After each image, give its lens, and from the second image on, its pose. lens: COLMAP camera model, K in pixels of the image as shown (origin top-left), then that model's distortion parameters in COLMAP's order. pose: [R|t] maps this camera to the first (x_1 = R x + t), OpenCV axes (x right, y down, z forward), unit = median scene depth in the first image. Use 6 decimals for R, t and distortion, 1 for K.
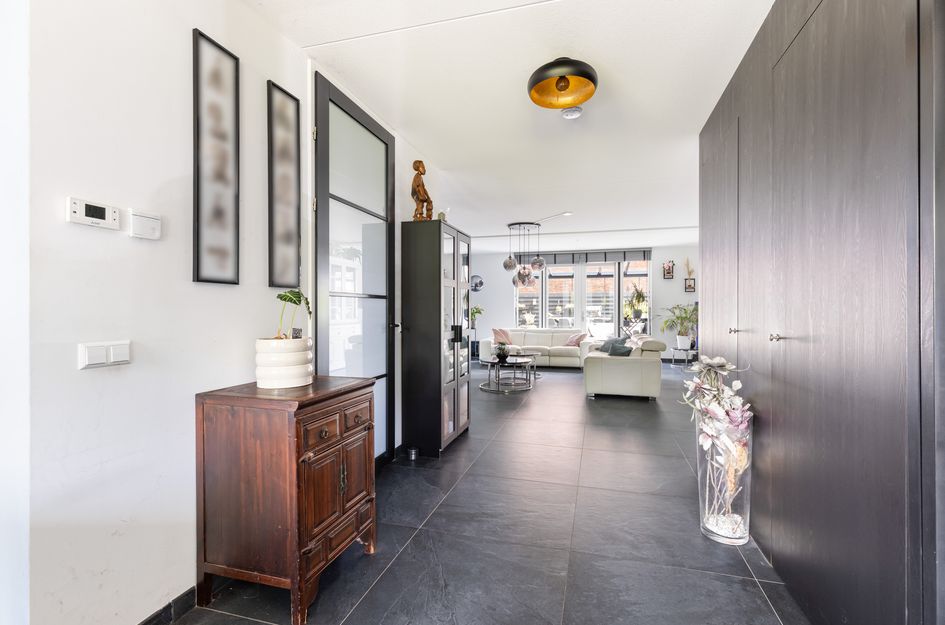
lens RADIAL K [[425.3, 0, 476.9], [0, 425.3, 311.5], [0, 0, 1]] dist [0.009051, -0.000233]
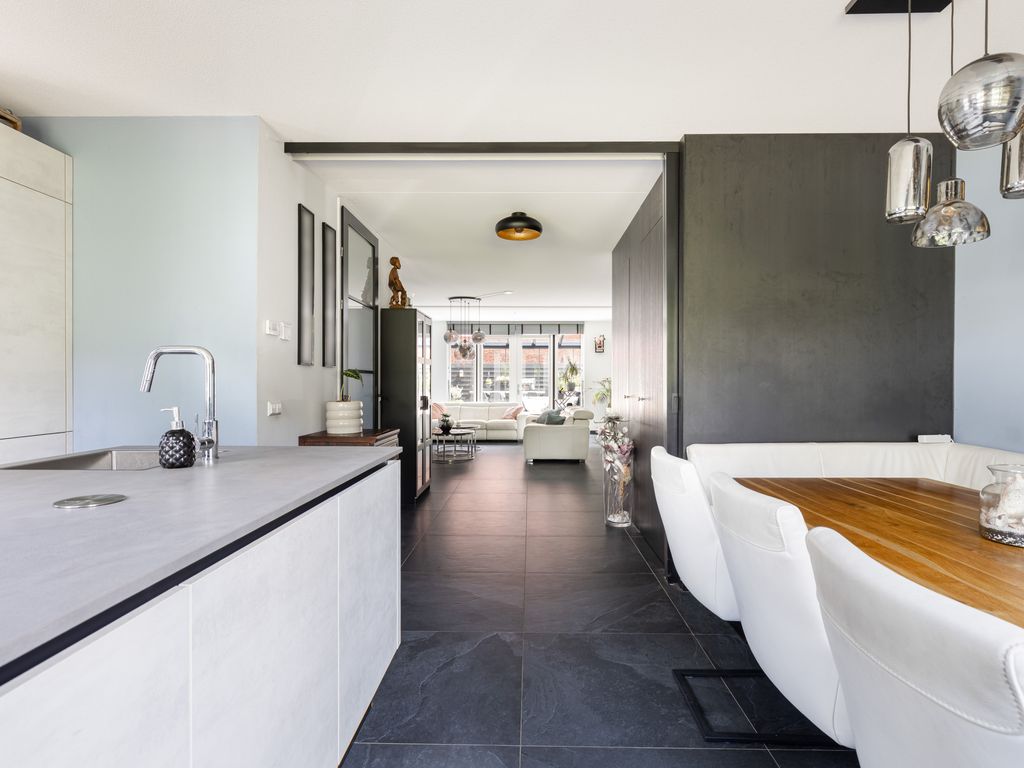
lens RADIAL K [[528.8, 0, 518.7], [0, 528.8, 383.4], [0, 0, 1]] dist [-0.000681, 0.000000]
pose [[0.967014, 0.001198, 0.254722, -0.083264], [-0.000588, 0.999997, -0.002471, 0.000814], [-0.254724, 0.002240, 0.967011, -0.239842]]
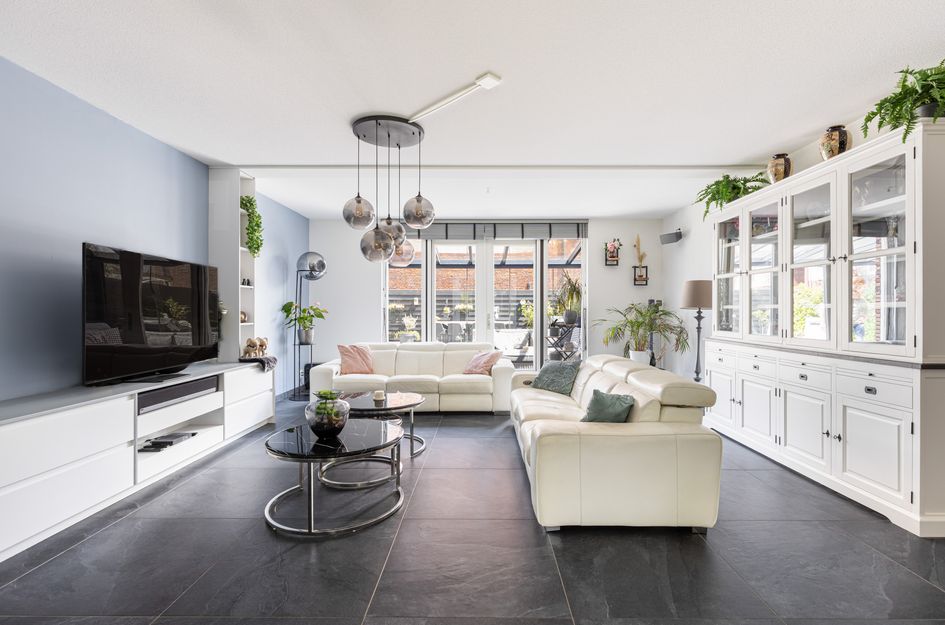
lens RADIAL K [[458.2, 0, 476.3], [0, 458.2, 310.7], [0, 0, 1]] dist [-0.000680, -0.000046]
pose [[0.965823, 0.000550, 0.259203, 0.072000], [0.001009, 0.999982, -0.005881, -0.001815], [-0.259201, 0.005941, 0.965805, 0.481078]]
